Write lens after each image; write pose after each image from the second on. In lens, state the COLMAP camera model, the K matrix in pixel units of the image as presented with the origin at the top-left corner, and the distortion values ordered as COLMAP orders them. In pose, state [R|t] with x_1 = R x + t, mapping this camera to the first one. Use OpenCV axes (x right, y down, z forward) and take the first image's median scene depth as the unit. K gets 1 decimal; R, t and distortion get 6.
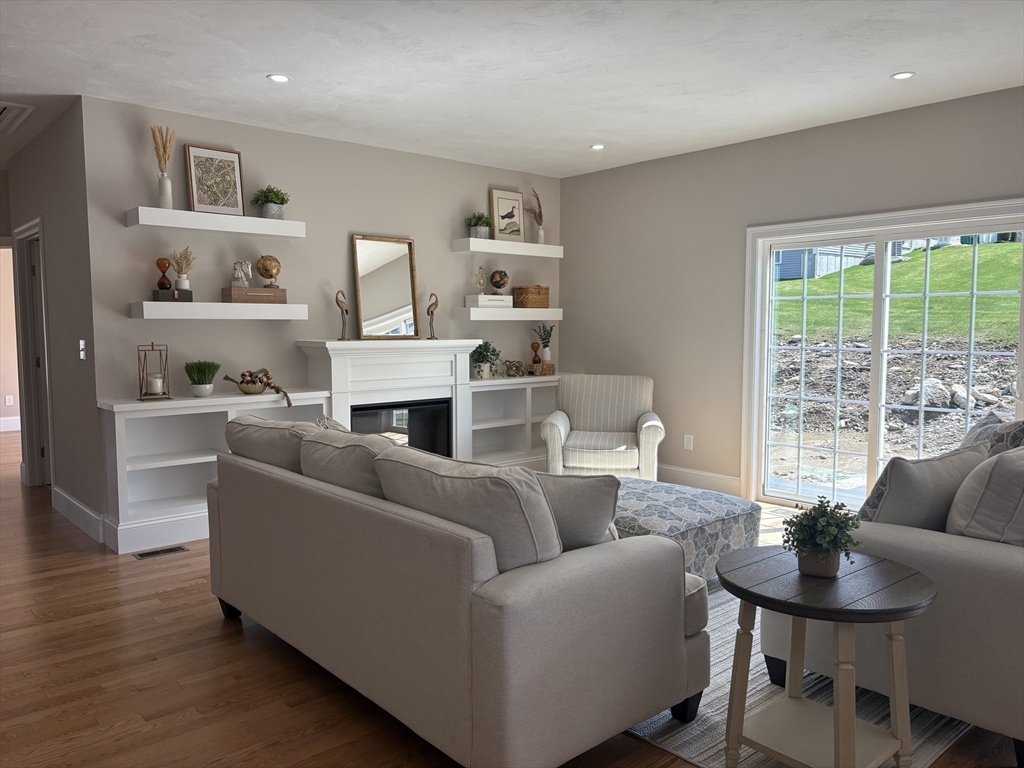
lens RADIAL K [[774.6, 0, 512.0], [0, 774.6, 384.0], [0, 0, 1]] dist [0.048259, -0.003438]
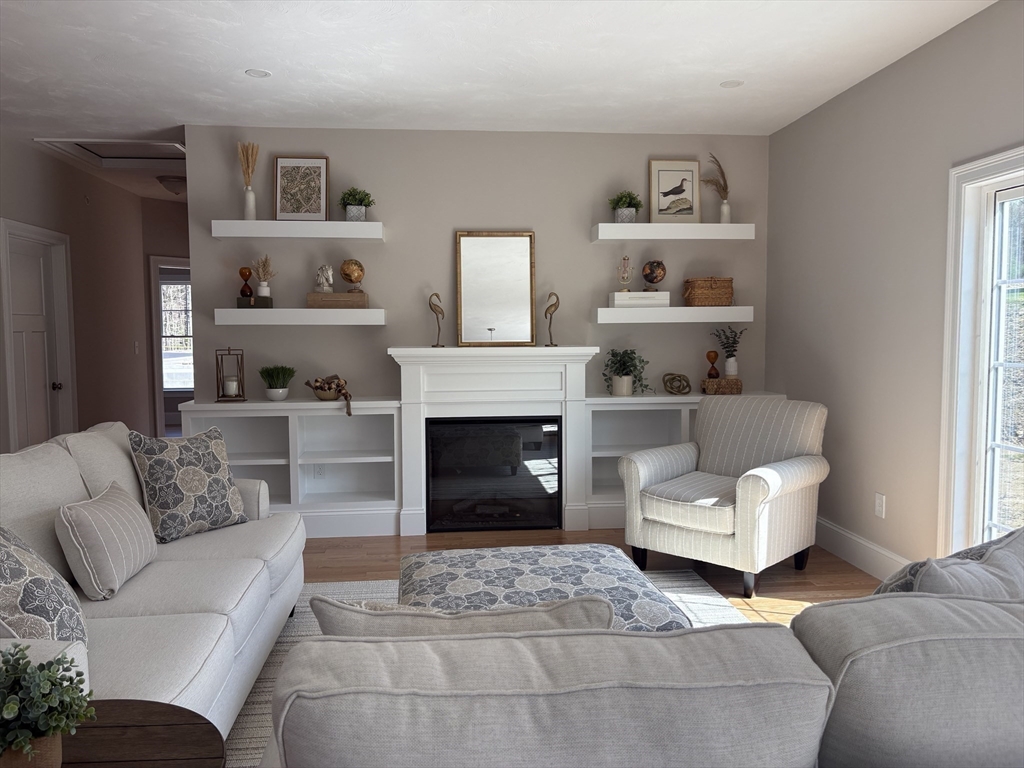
lens RADIAL K [[774.6, 0, 512.0], [0, 774.6, 384.0], [0, 0, 1]] dist [0.048259, -0.003438]
pose [[0.809844, 0.038941, -0.585352, 0.401382], [-0.040929, 0.999114, 0.009841, -0.025069], [0.585216, 0.015988, 0.810720, 0.312512]]
